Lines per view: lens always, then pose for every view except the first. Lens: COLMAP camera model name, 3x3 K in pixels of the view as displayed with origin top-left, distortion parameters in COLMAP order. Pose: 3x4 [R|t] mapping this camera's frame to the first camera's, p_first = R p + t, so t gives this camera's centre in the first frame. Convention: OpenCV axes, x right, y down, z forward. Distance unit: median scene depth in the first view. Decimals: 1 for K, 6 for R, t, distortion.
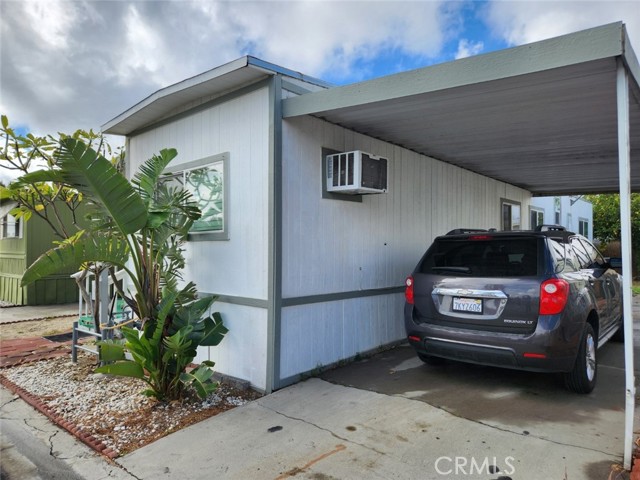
lens RADIAL K [[447.2, 0, 321.9], [0, 447.2, 238.7], [0, 0, 1]] dist [0.047417, -0.026861]
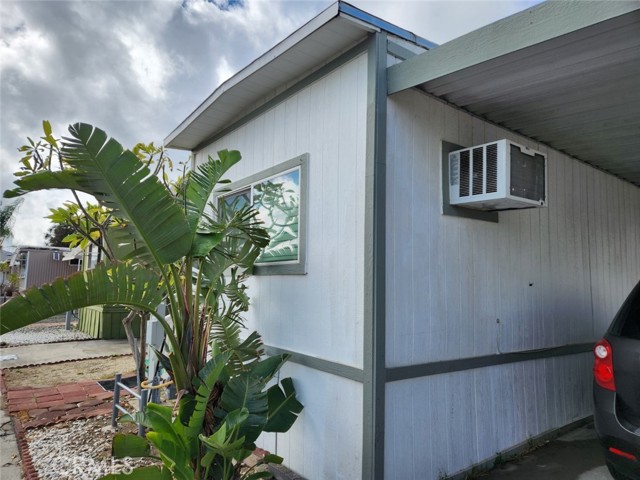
lens RADIAL K [[447.2, 0, 317.2], [0, 447.2, 237.2], [0, 0, 1]] dist [0.047417, -0.026861]
pose [[0.983975, 0.001261, -0.178304, -0.064761], [-0.015836, 0.996641, -0.080345, 0.000604], [0.177603, 0.081881, 0.980690, 0.305498]]
